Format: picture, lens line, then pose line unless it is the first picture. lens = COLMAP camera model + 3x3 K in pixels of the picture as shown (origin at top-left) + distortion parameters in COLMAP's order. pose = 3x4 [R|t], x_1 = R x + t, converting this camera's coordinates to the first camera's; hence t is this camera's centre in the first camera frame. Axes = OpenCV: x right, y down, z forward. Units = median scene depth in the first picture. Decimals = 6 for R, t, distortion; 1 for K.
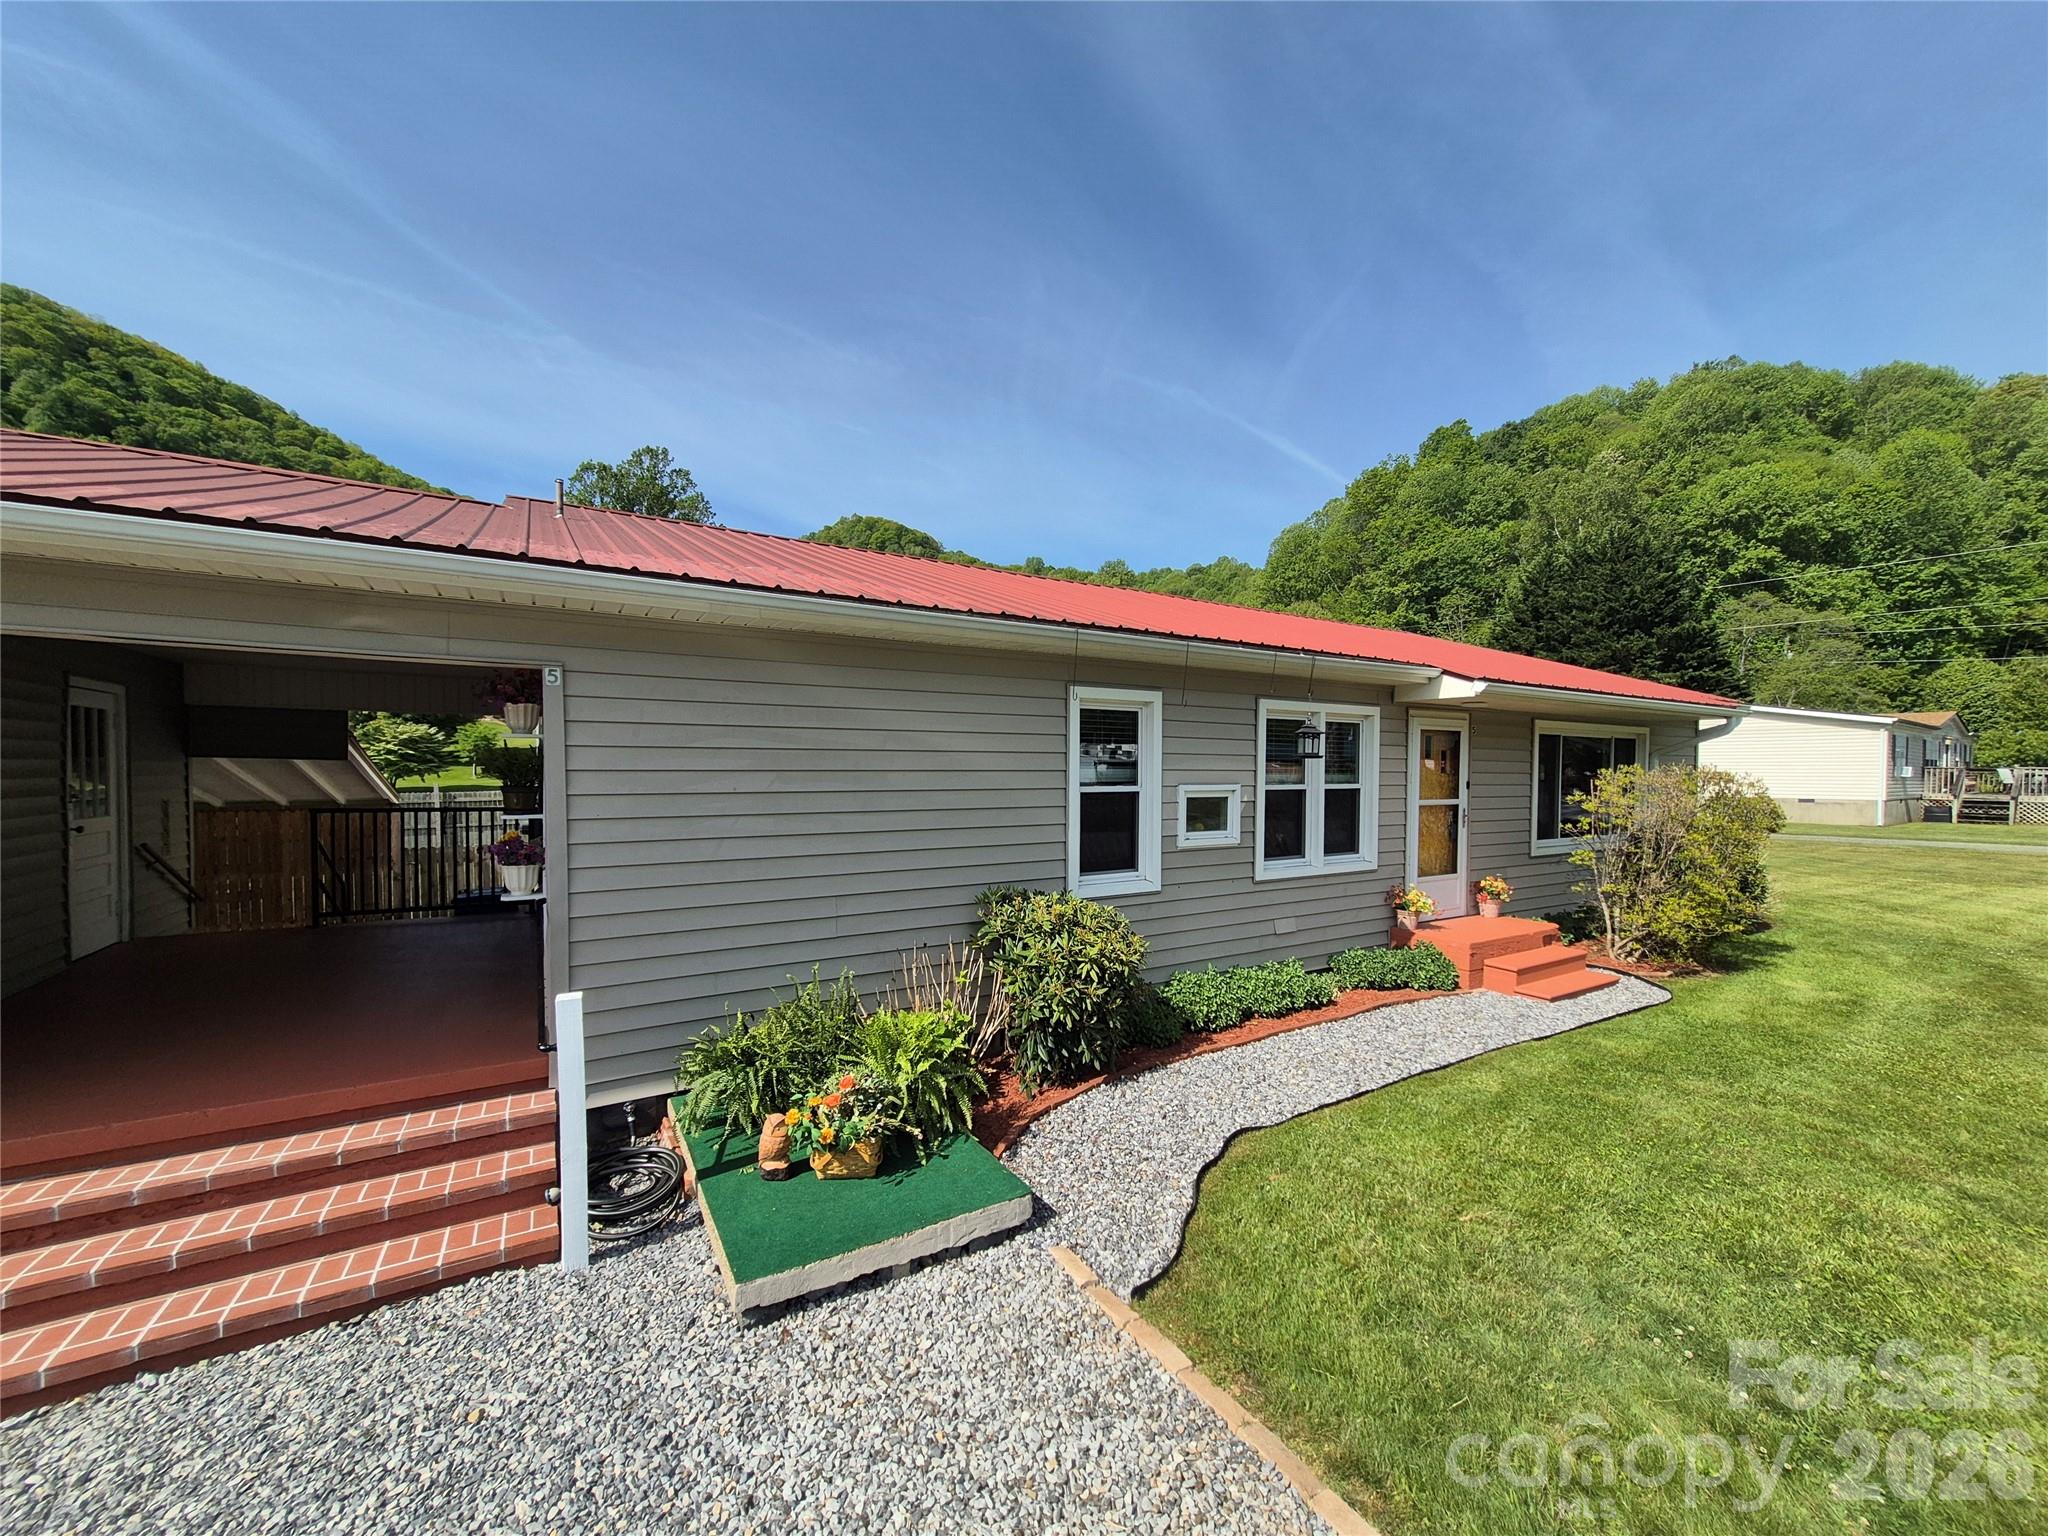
lens RADIAL K [[808.4, 0, 1021.7], [0, 808.4, 790.7], [0, 0, 1]] dist [0.002396, 0.000391]
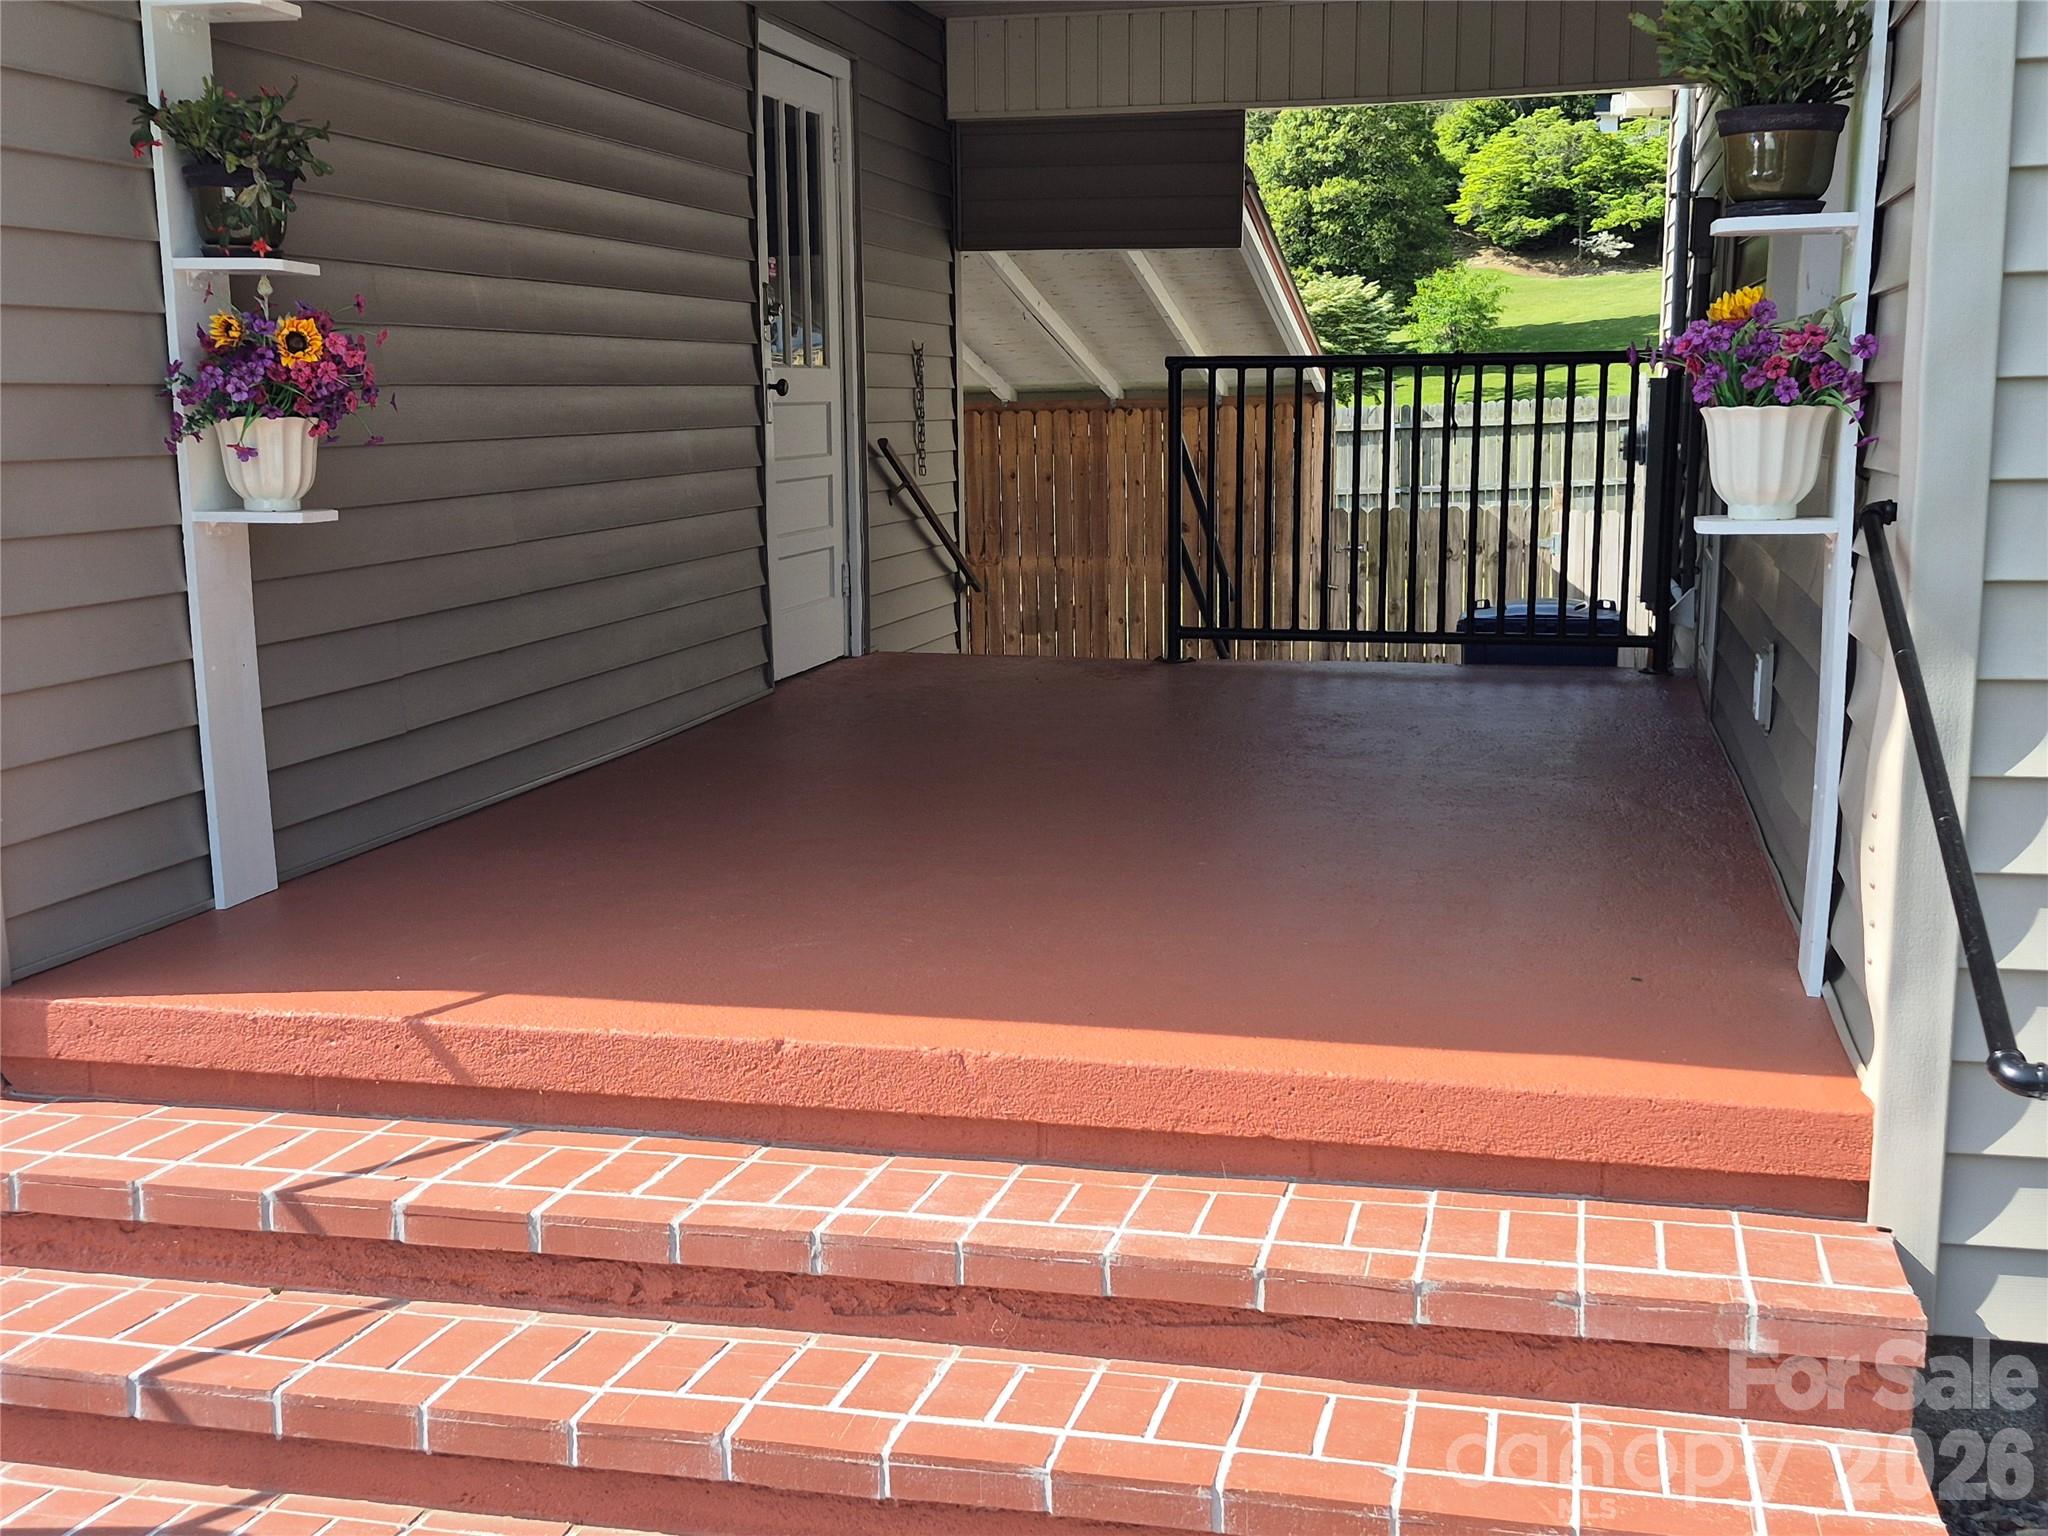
lens RADIAL K [[2241.4, 0, 1024.0], [0, 2241.4, 768.0], [0, 0, 1]] dist [0.149190, -0.261023]
pose [[0.713974, 0.103337, -0.692504, -0.169710], [-0.004692, 0.989733, 0.142853, 0.069532], [0.700156, -0.098744, 0.707129, 0.178835]]
